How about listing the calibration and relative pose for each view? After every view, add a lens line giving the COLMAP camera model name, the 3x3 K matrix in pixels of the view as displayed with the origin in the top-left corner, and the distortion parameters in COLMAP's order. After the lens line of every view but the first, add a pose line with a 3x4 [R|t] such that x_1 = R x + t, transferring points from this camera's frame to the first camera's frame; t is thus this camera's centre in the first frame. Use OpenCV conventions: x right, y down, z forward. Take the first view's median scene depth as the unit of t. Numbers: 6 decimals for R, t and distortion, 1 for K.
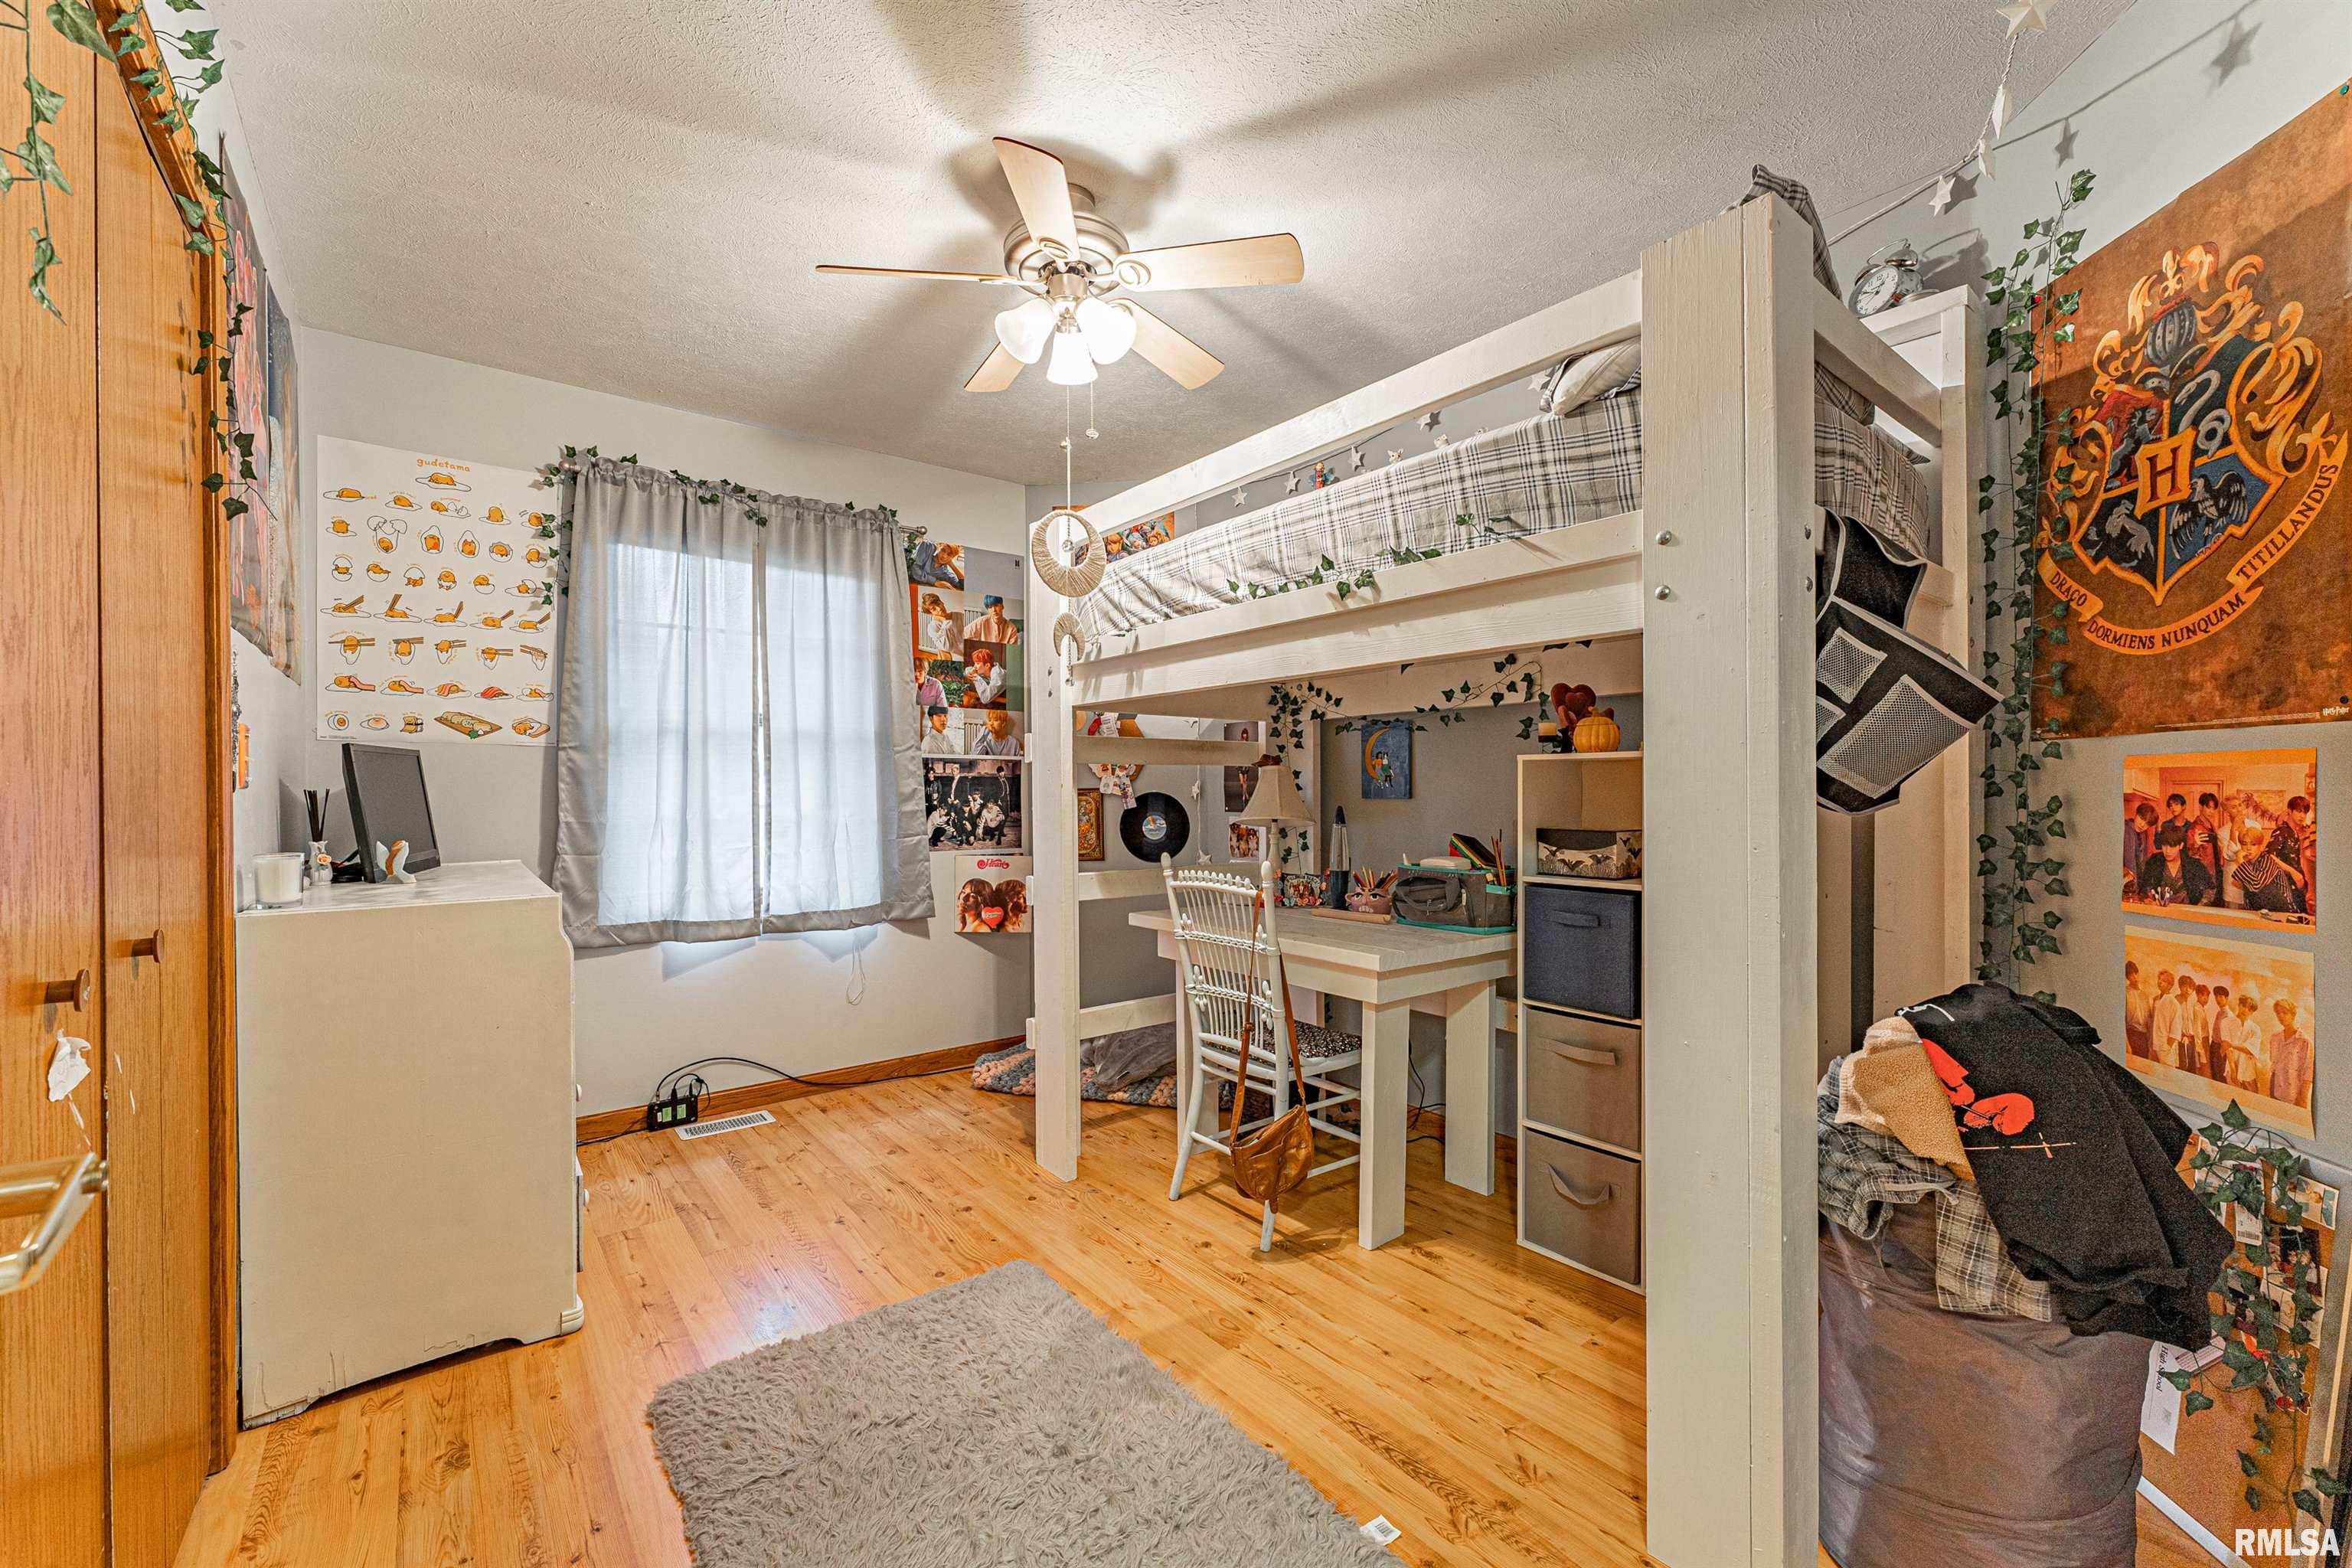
lens RADIAL K [[945.3, 0, 1167.7], [0, 945.3, 788.4], [0, 0, 1]] dist [0.001193, 0.000739]
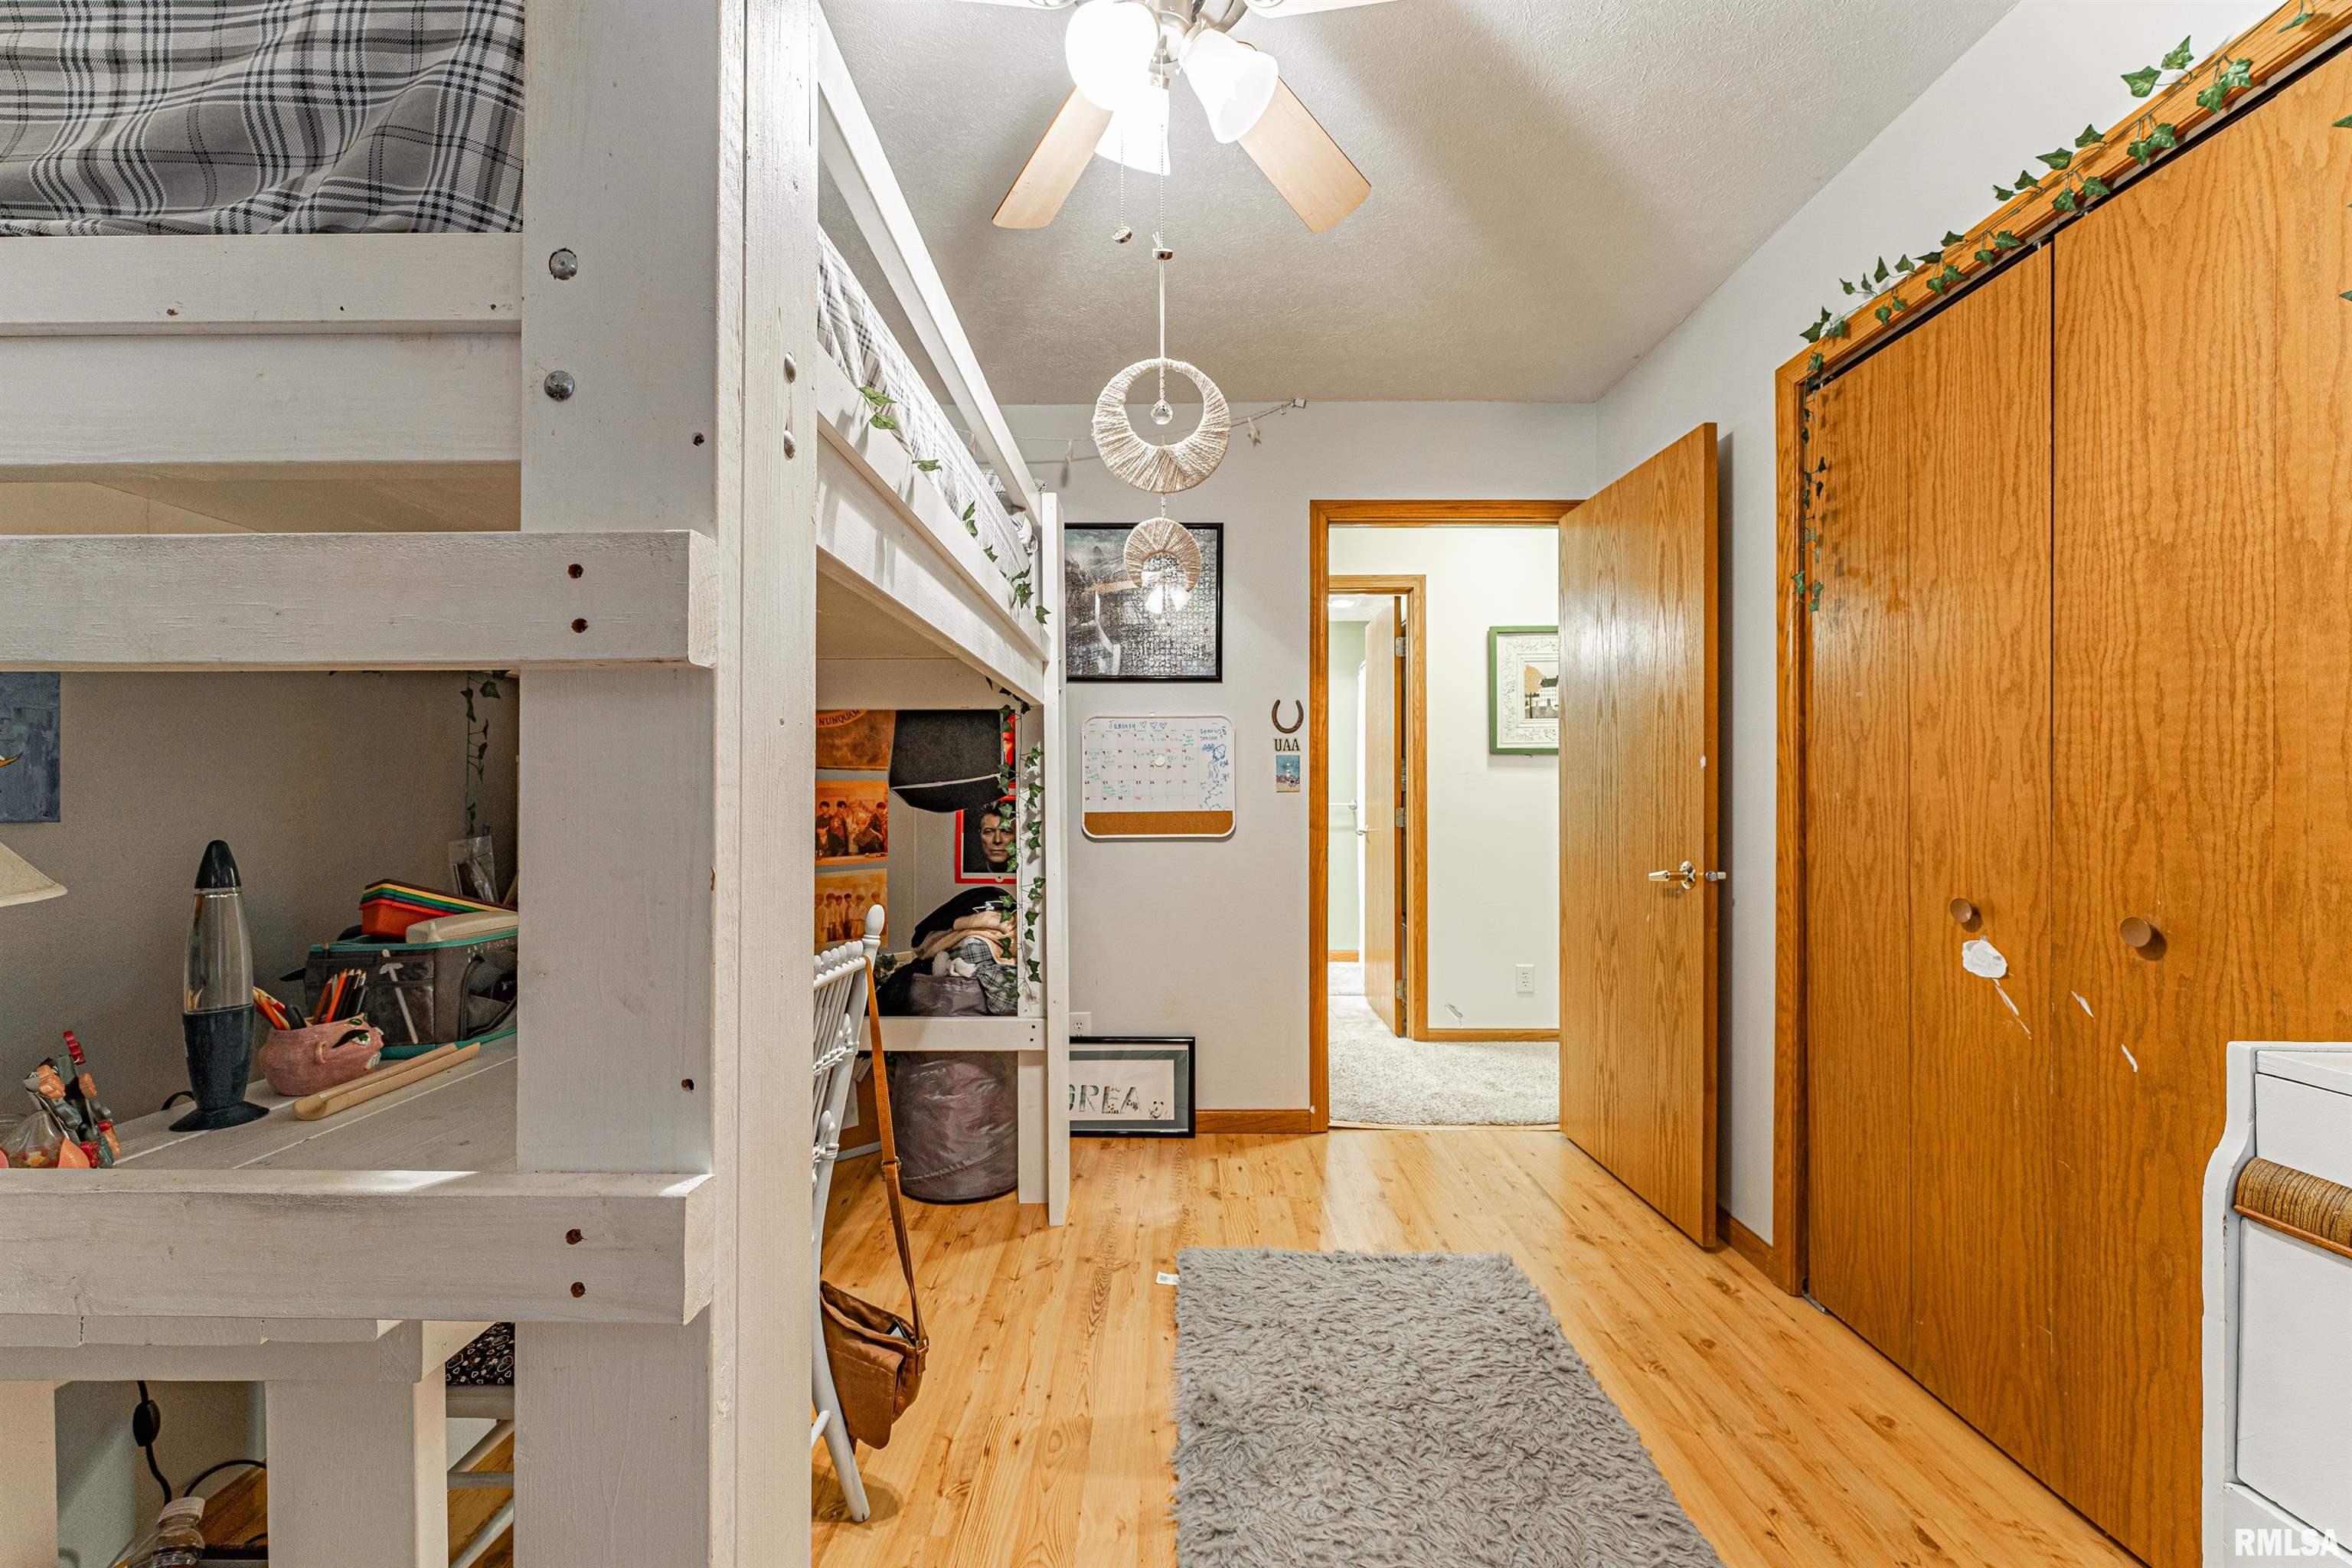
lens RADIAL K [[945.3, 0, 1167.7], [0, 945.3, 788.4], [0, 0, 1]] dist [0.001193, 0.000739]
pose [[-0.783379, 0.006731, 0.621508, -0.728574], [0.000389, 0.999946, -0.010339, -0.000795], [-0.621544, -0.007858, -0.783340, 2.177381]]
